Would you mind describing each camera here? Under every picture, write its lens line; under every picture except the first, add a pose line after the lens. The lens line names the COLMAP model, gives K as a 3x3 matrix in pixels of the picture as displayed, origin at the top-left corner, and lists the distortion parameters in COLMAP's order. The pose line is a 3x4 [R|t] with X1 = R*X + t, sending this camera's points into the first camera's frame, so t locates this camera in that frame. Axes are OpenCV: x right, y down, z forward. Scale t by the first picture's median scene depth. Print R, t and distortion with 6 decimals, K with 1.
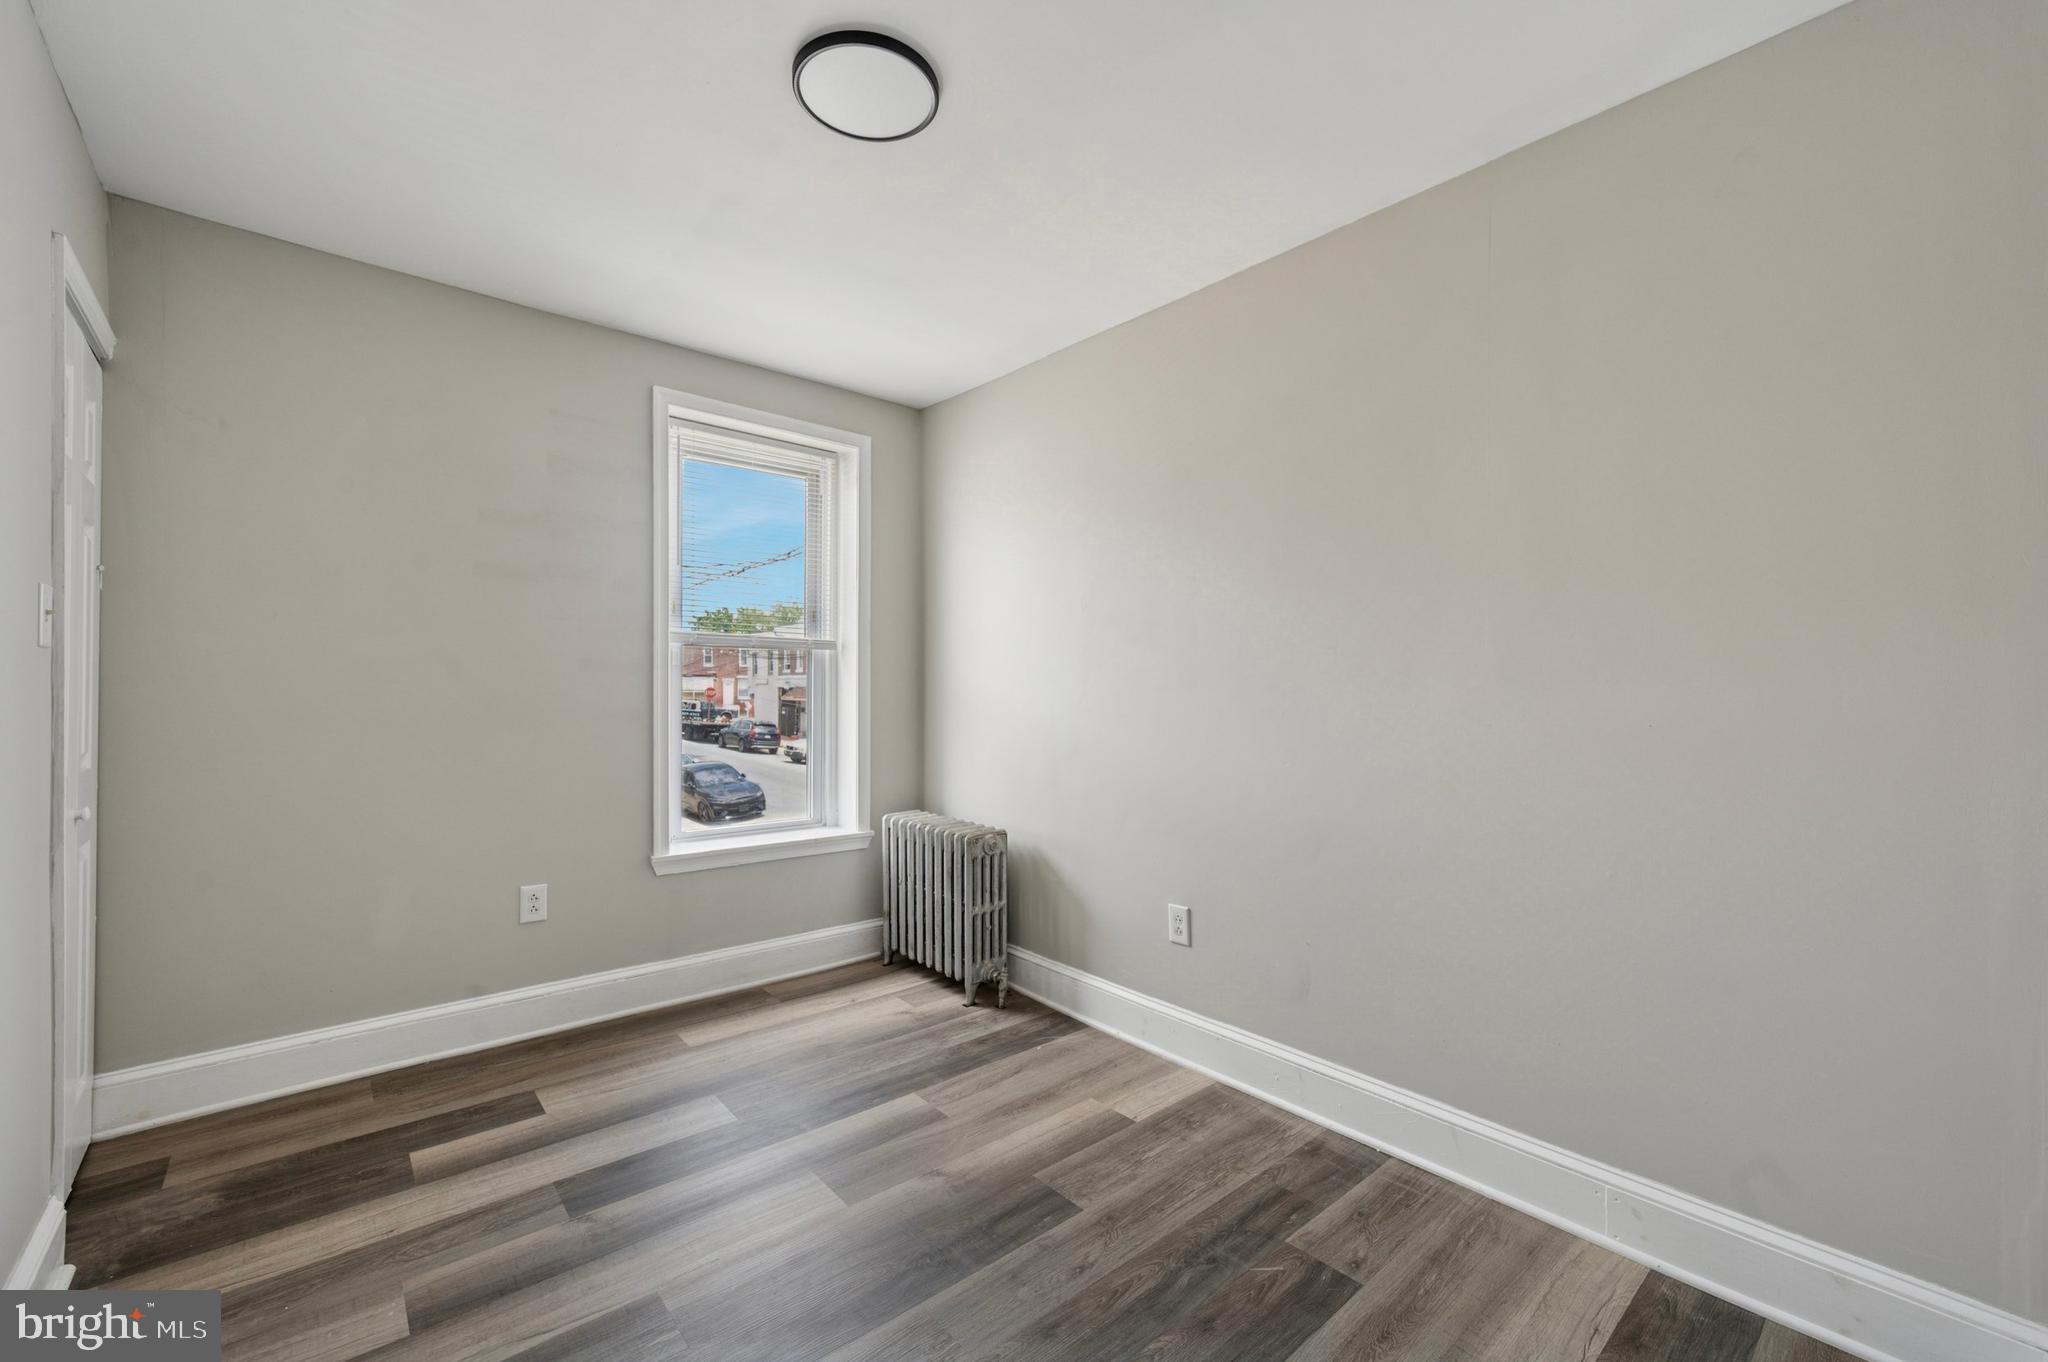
lens RADIAL K [[834.1, 0, 1043.0], [0, 834.1, 686.1], [0, 0, 1]] dist [0.000684, 0.001097]
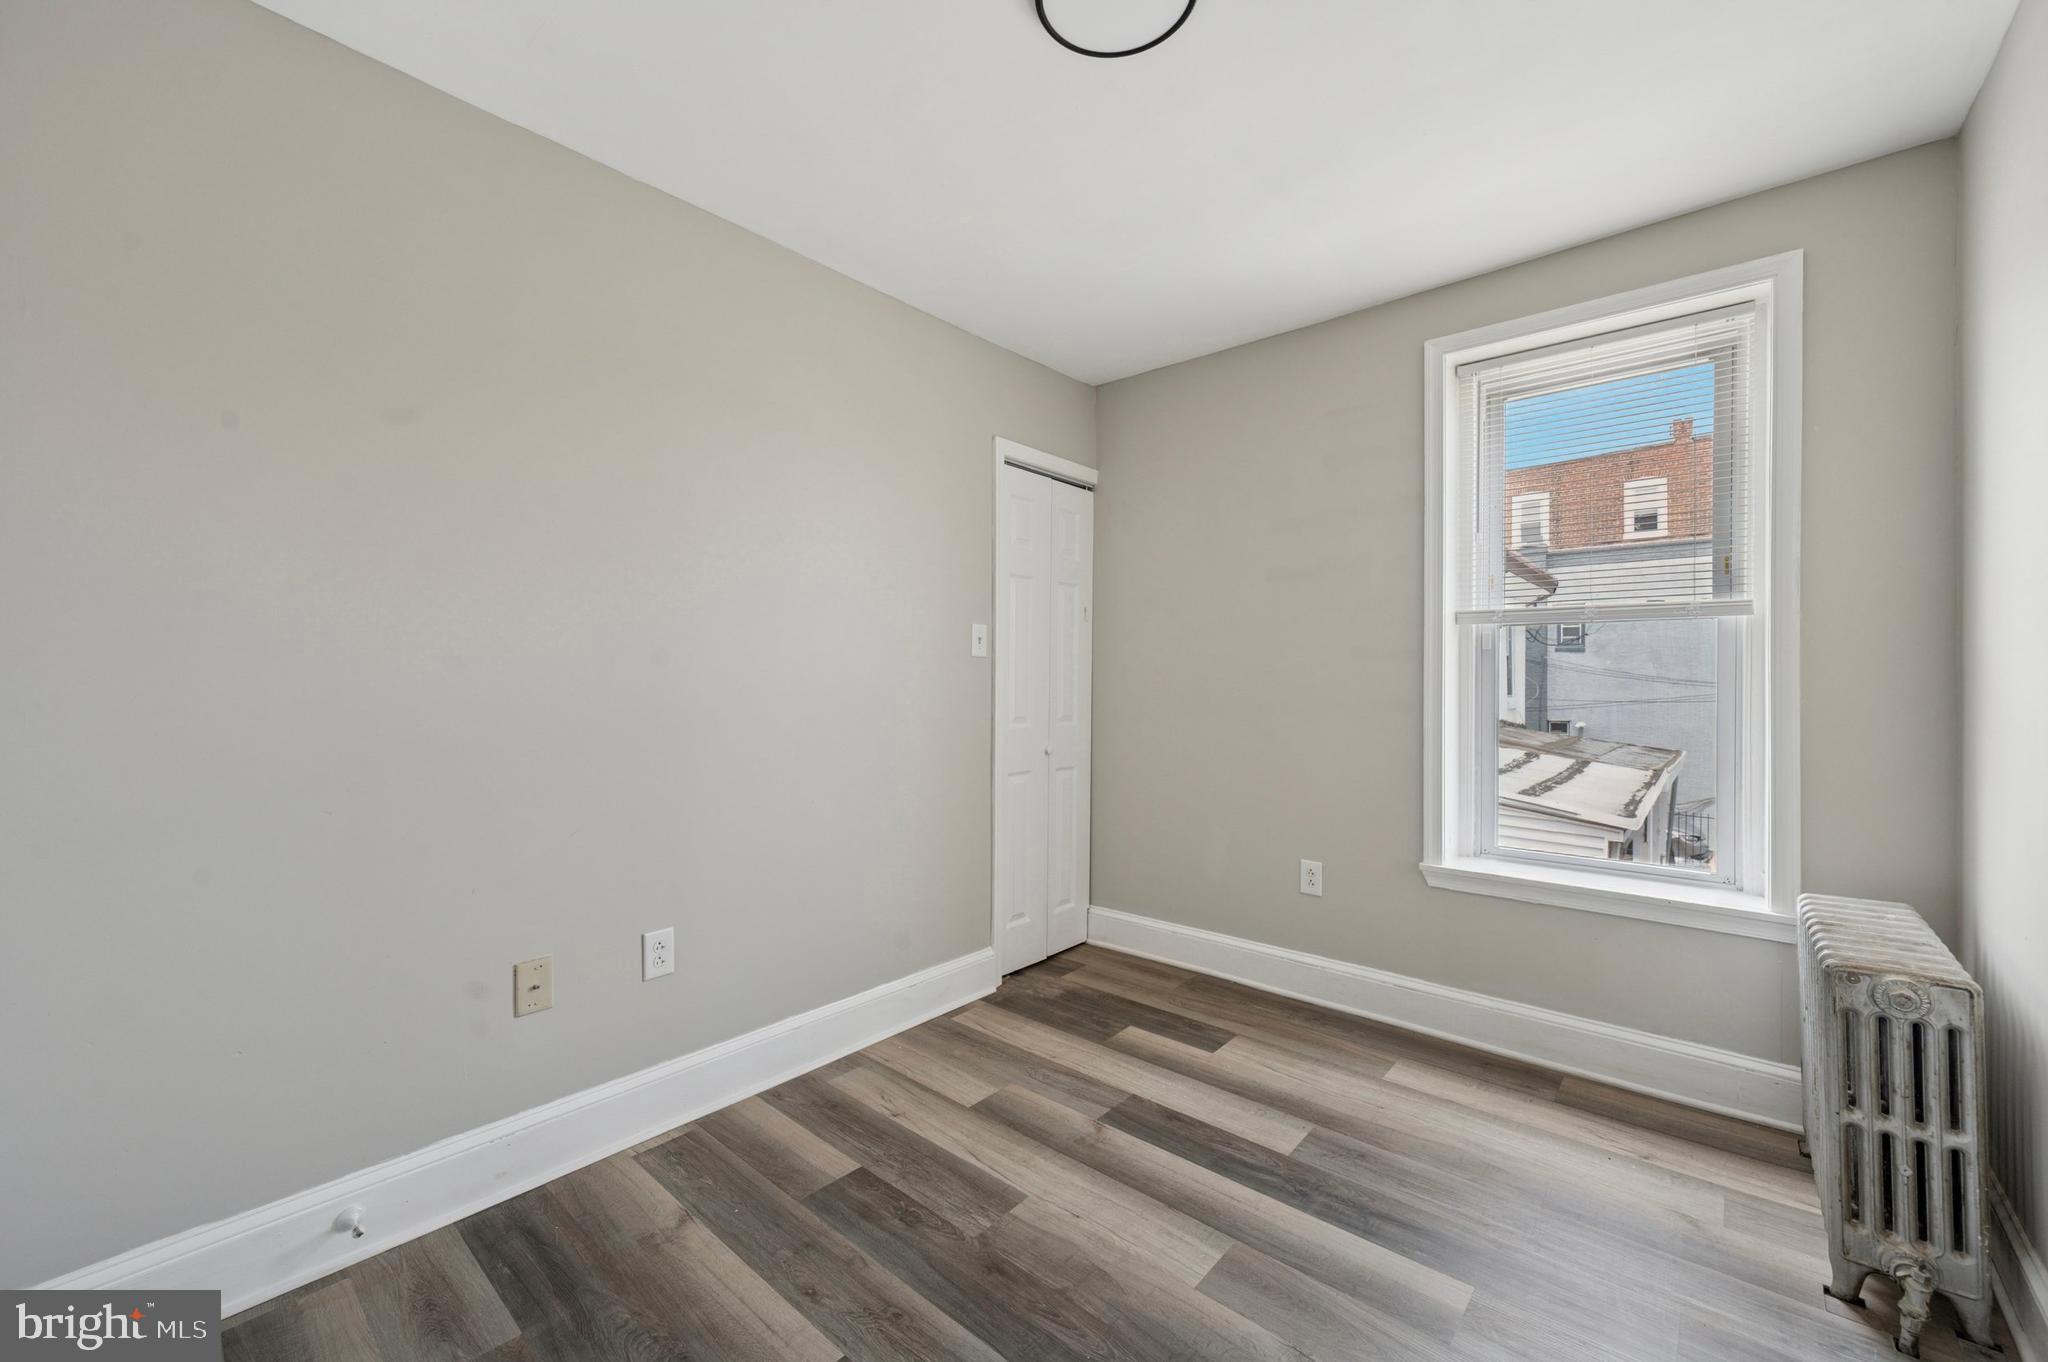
lens RADIAL K [[834.1, 0, 1040.1], [0, 834.1, 675.1], [0, 0, 1]] dist [0.000684, 0.001097]
pose [[0.120959, -0.007750, -0.992627, 0.436481], [0.005283, 0.999960, -0.007163, 0.005237], [0.992643, -0.004378, 0.120995, 0.548749]]
